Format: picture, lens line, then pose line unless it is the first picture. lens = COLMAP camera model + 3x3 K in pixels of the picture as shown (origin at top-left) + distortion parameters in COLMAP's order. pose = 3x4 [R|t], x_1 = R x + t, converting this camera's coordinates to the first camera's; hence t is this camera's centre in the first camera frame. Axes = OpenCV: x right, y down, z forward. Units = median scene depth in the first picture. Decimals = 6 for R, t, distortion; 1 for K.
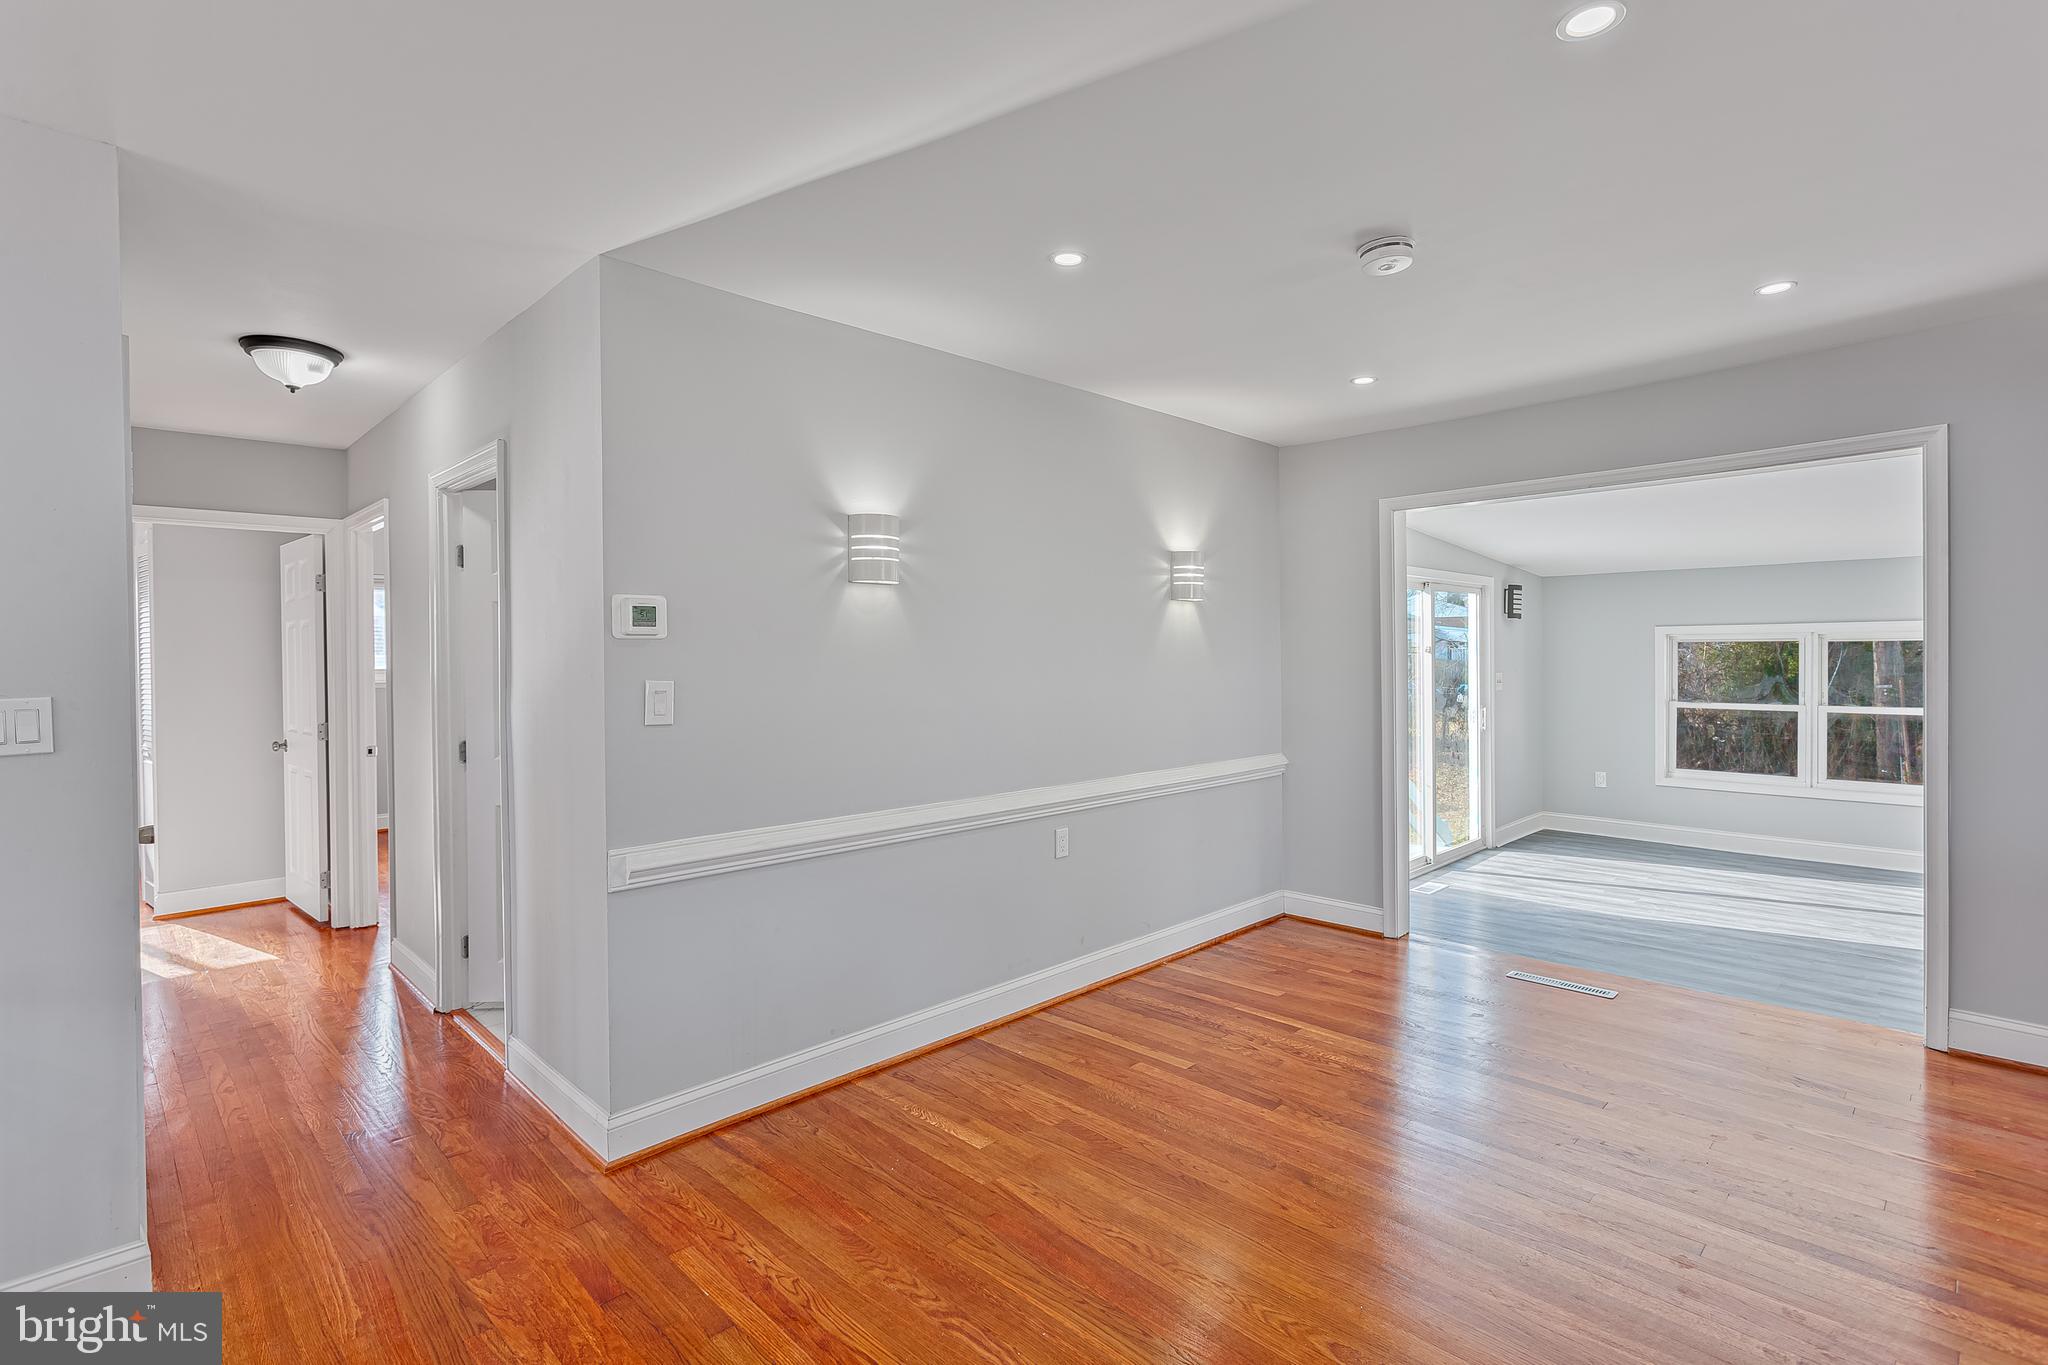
lens RADIAL K [[966.0, 0, 1030.2], [0, 966.0, 667.2], [0, 0, 1]] dist [0.004308, 0.001264]
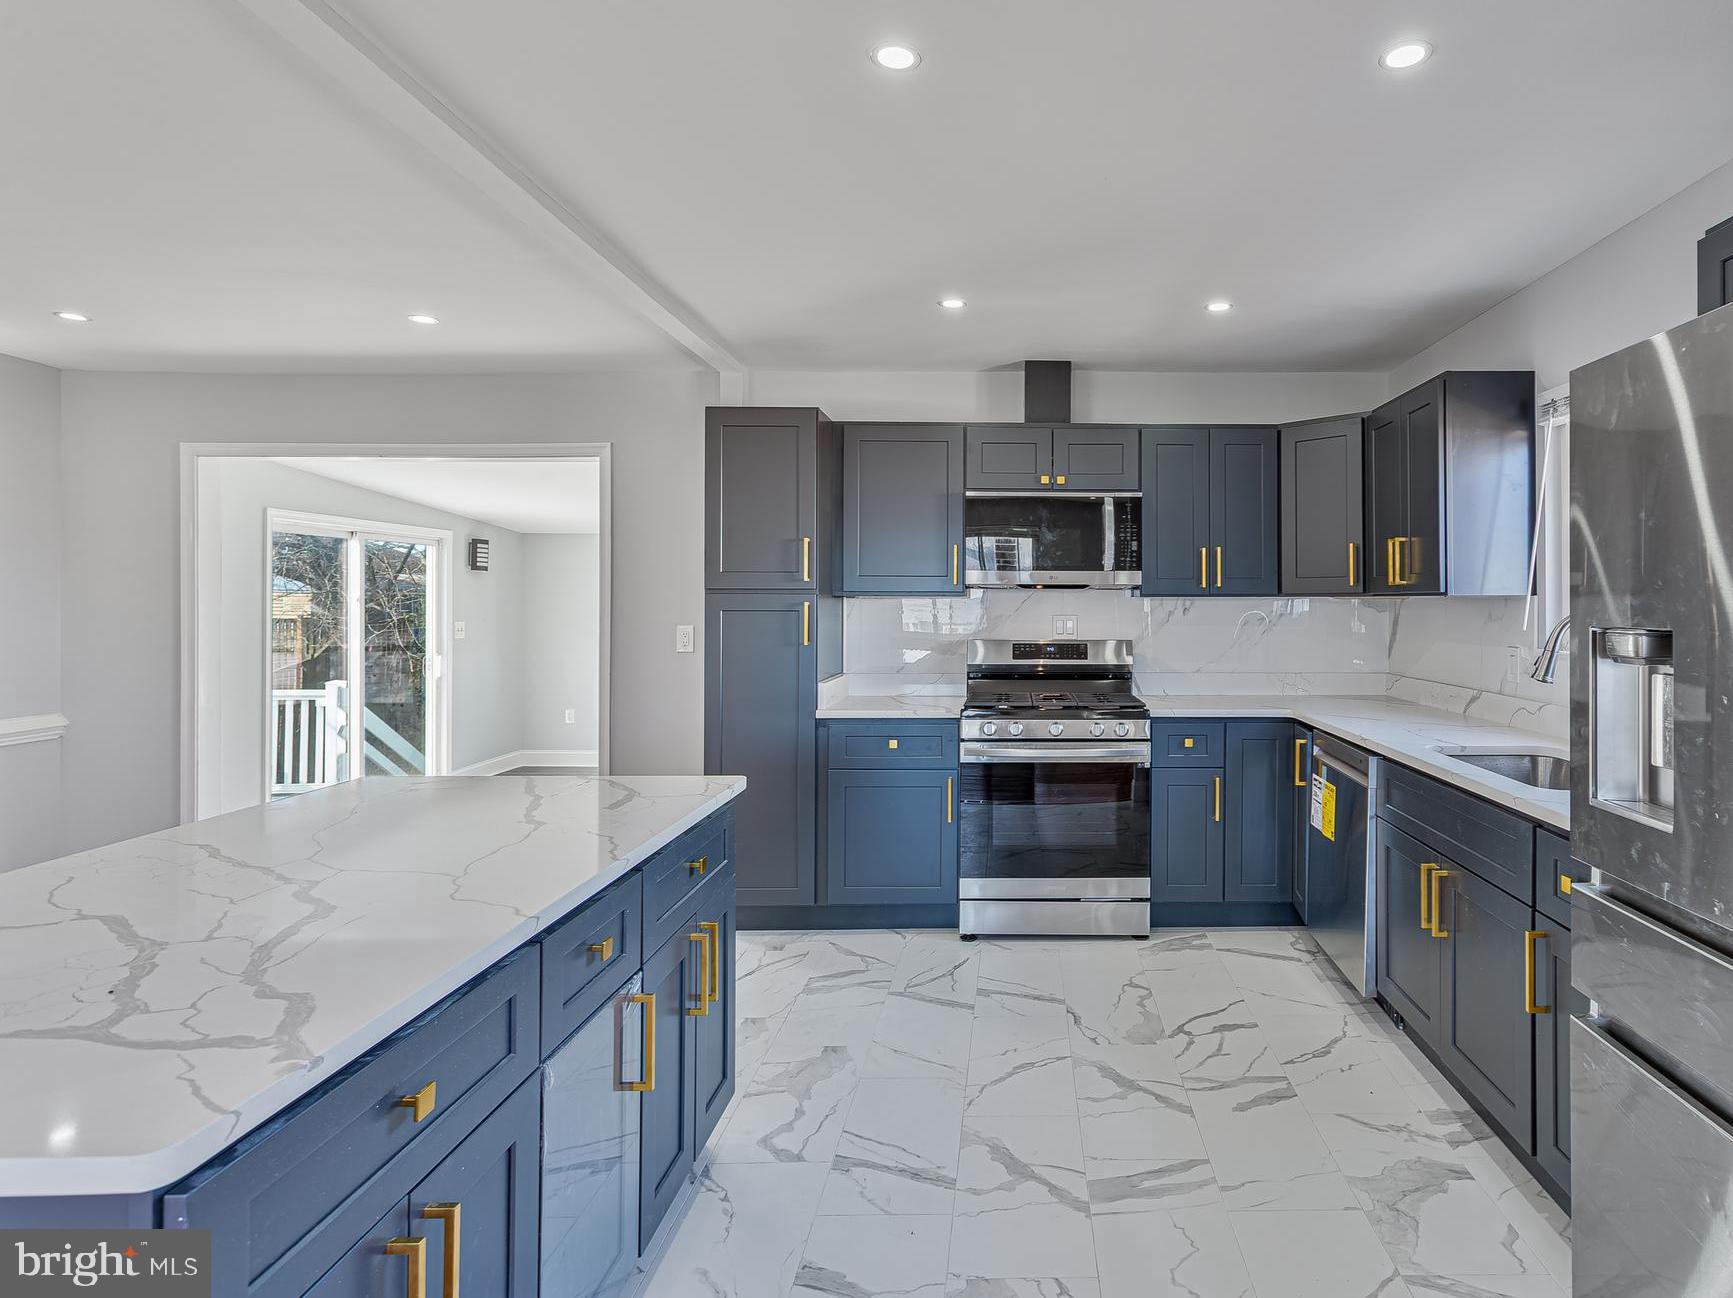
lens RADIAL K [[962.1, 0, 1032.7], [0, 962.1, 603.0], [0, 0, 1]] dist [0.005160, 0.000790]
pose [[0.692273, 0.010988, 0.721552, 0.255999], [-0.000531, 0.999892, -0.014718, 0.000564], [-0.721635, 0.009806, 0.692204, -0.279611]]
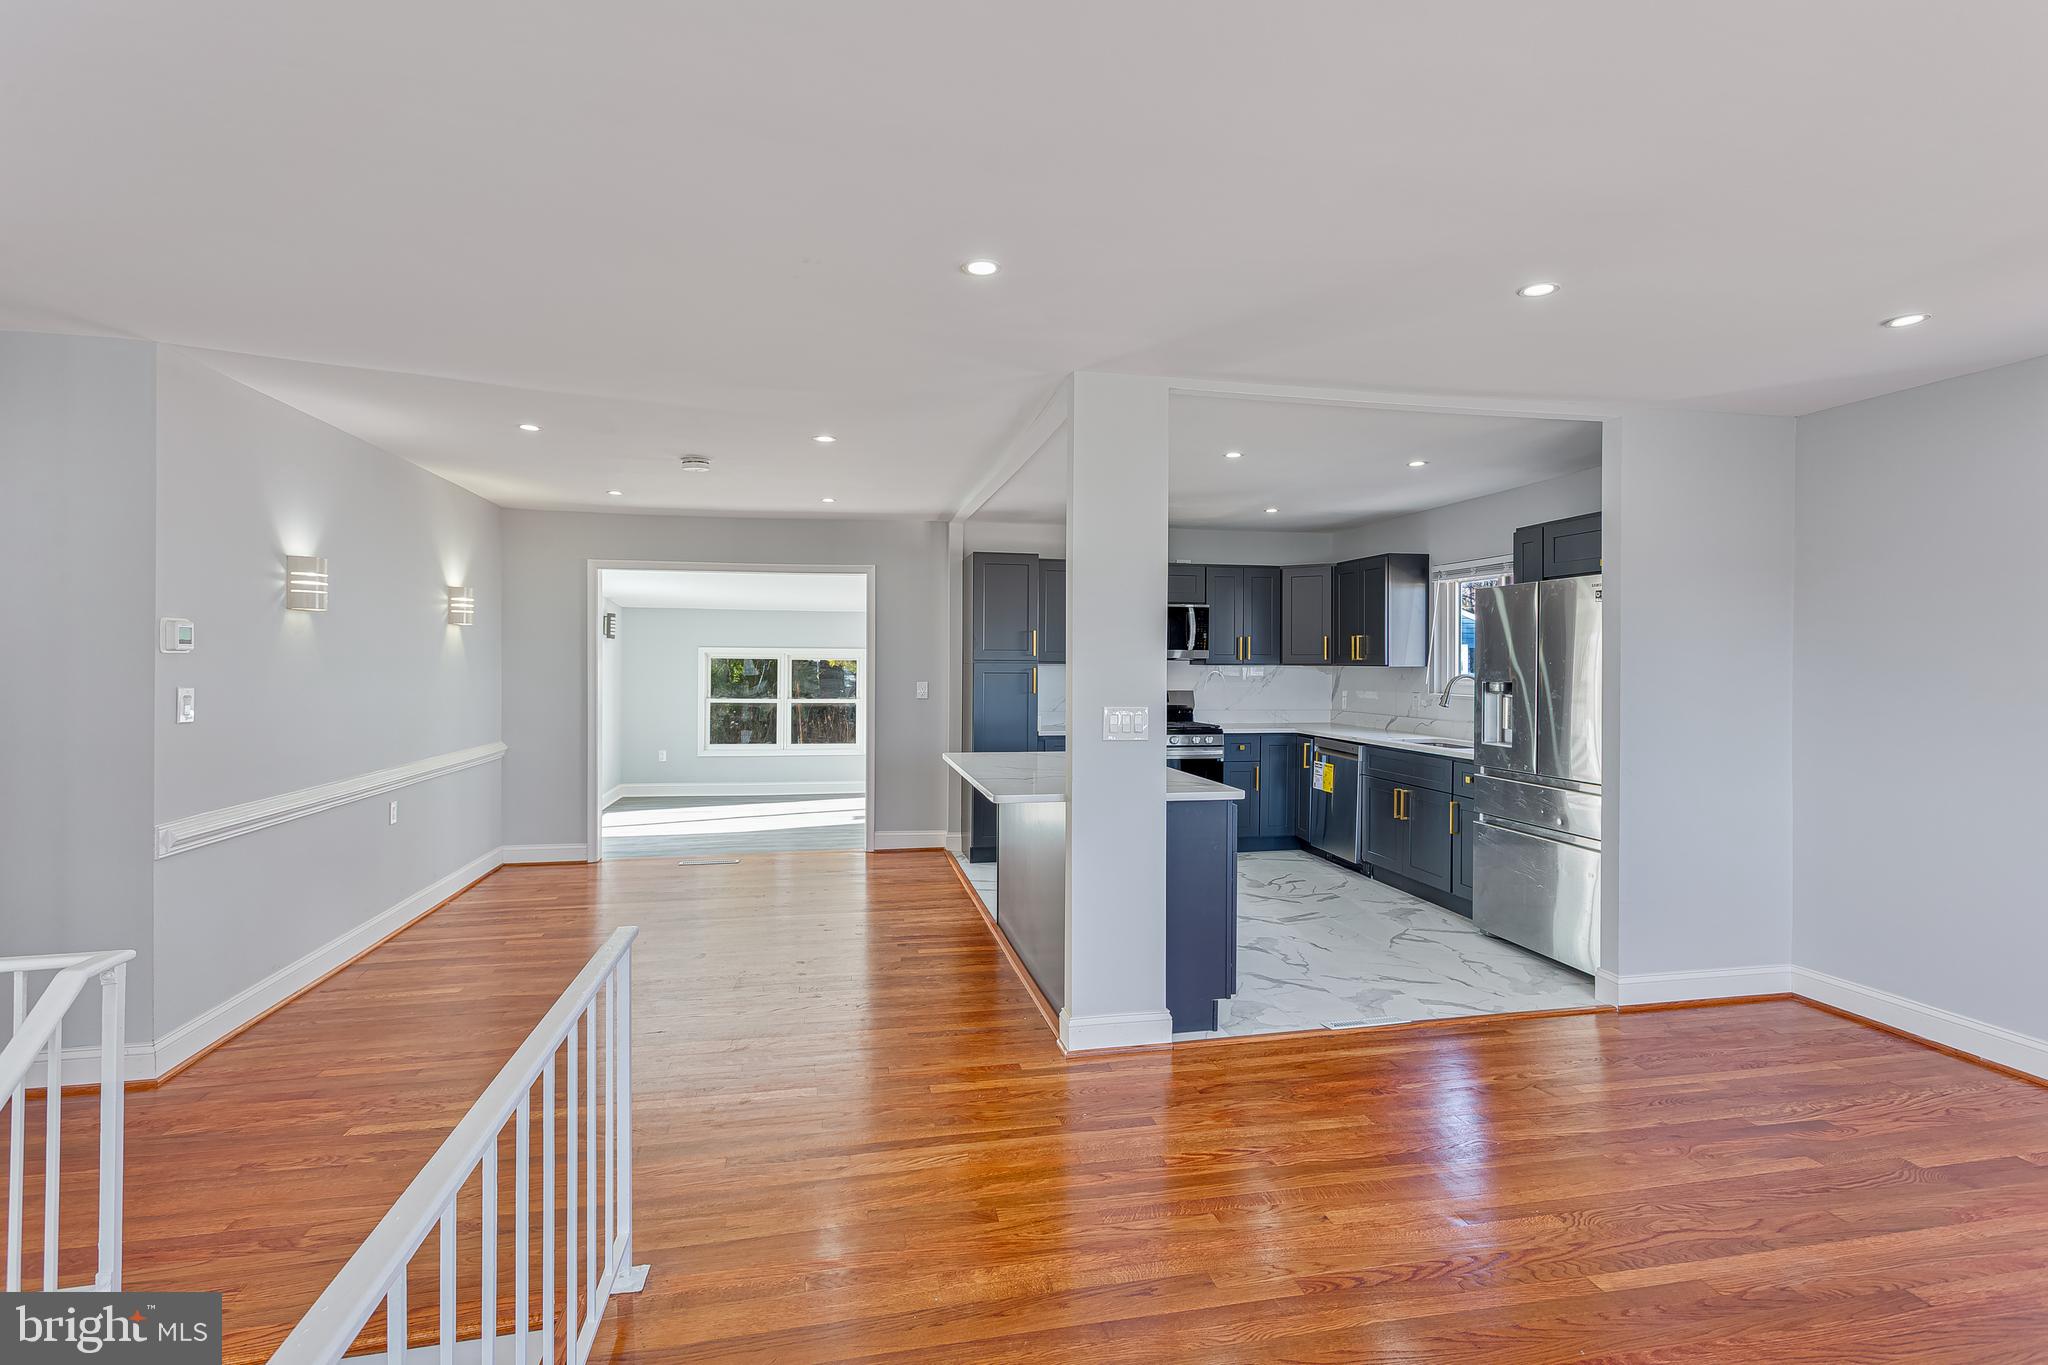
lens RADIAL K [[966.0, 0, 1031.0], [0, 966.0, 665.9], [0, 0, 1]] dist [0.004308, 0.001264]
pose [[0.544922, 0.008694, 0.838442, -0.484425], [-0.001590, 0.999955, -0.009336, -0.002162], [-0.838485, 0.003754, 0.544911, -0.339657]]
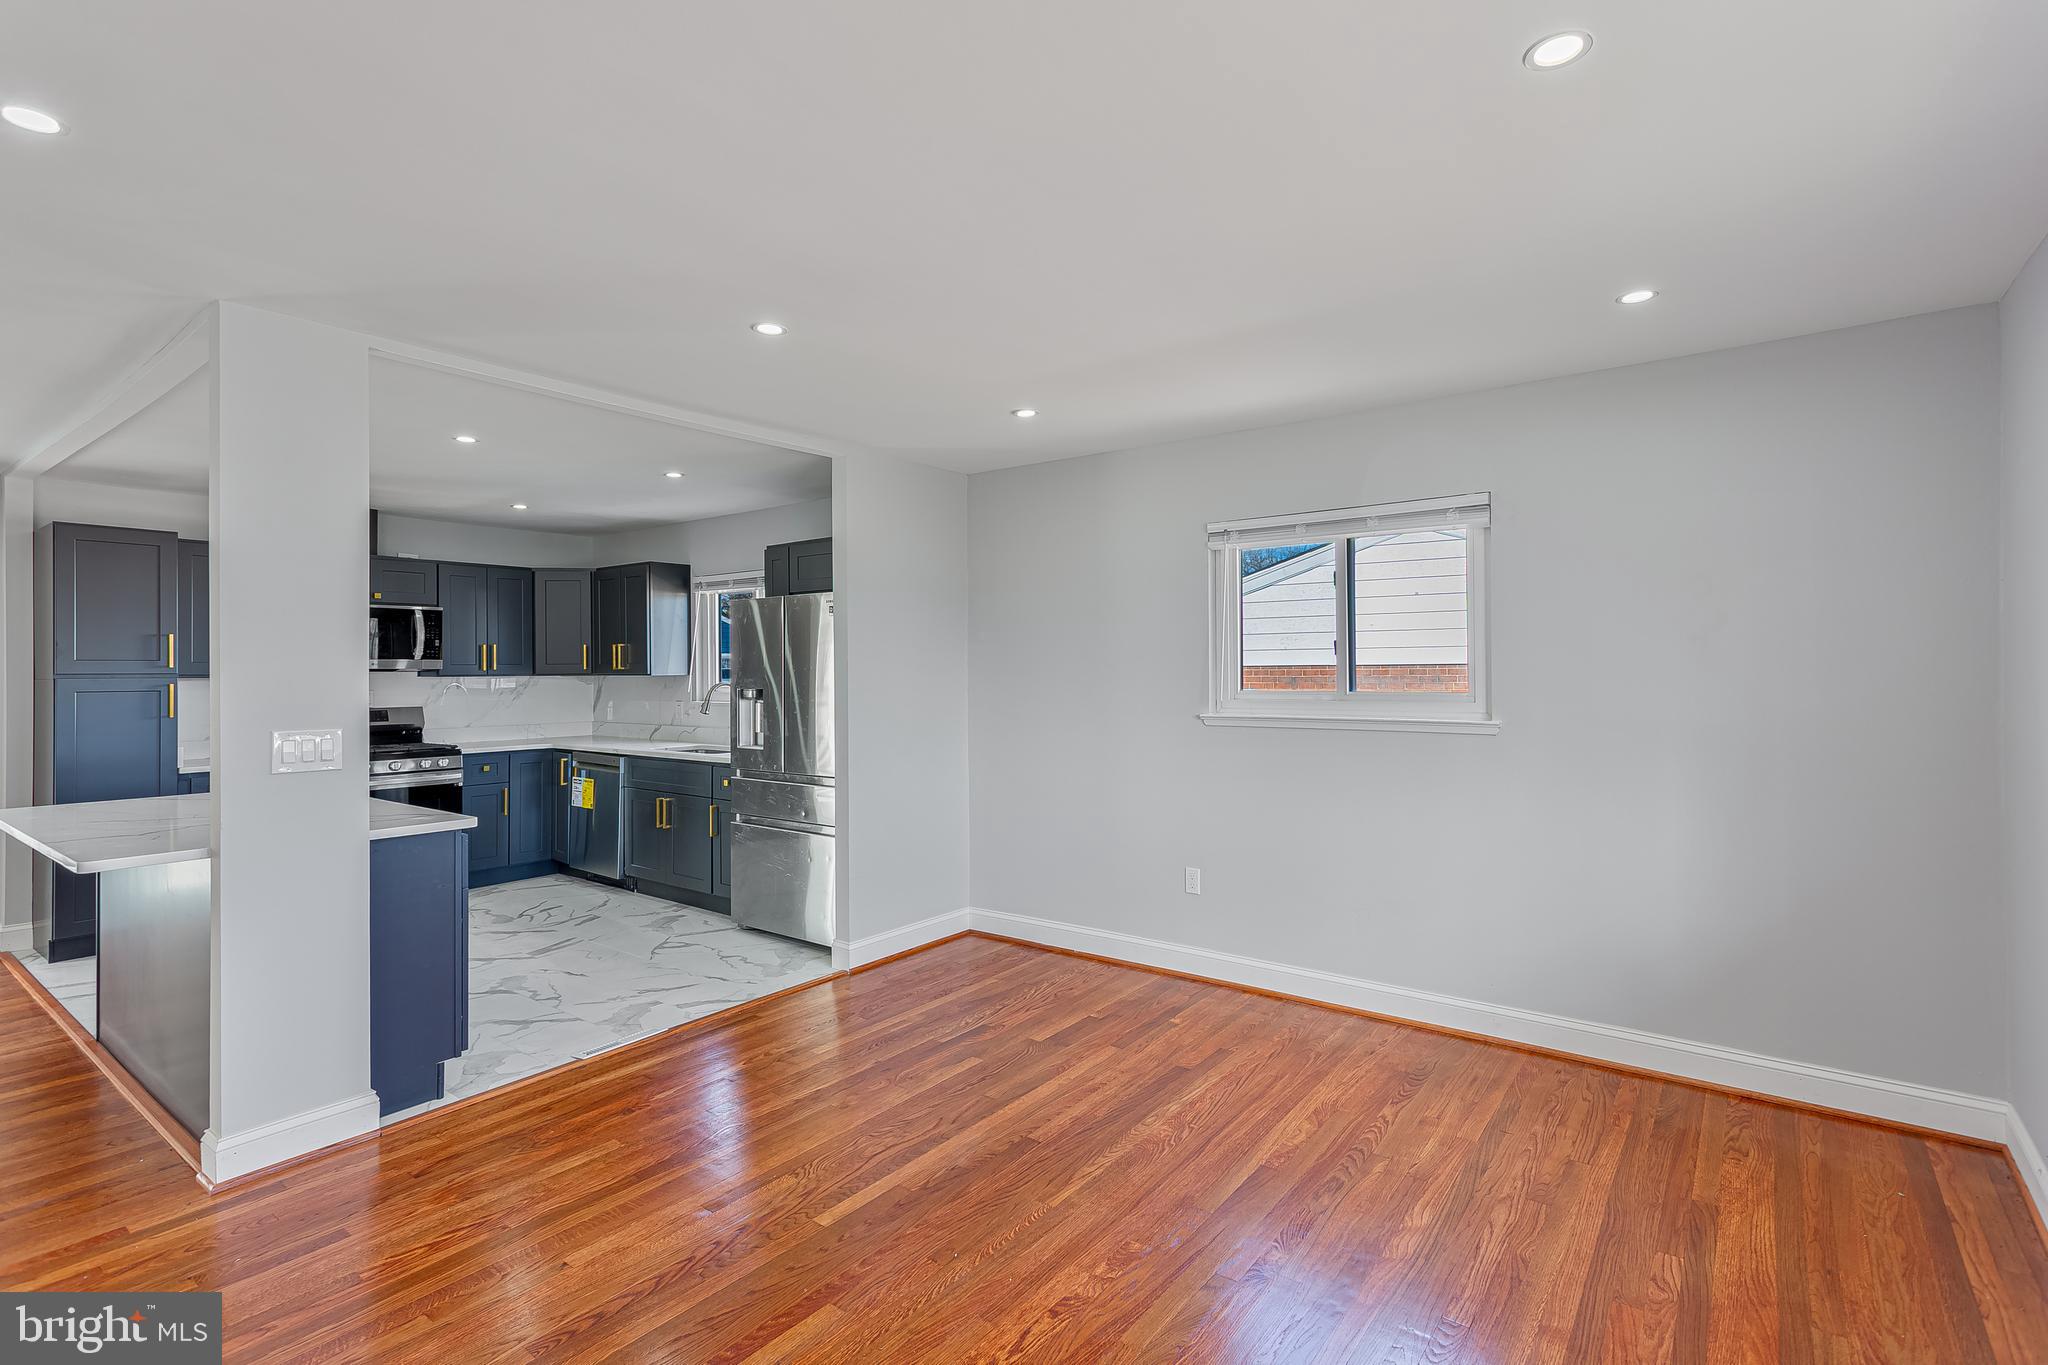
lens RADIAL K [[966.0, 0, 1031.8], [0, 966.0, 665.5], [0, 0, 1]] dist [0.004308, 0.001264]
pose [[-0.140939, 0.015068, 0.989904, -0.481115], [0.017746, 0.999762, -0.012691, -0.002250], [-0.989859, 0.015778, -0.141173, -0.356898]]
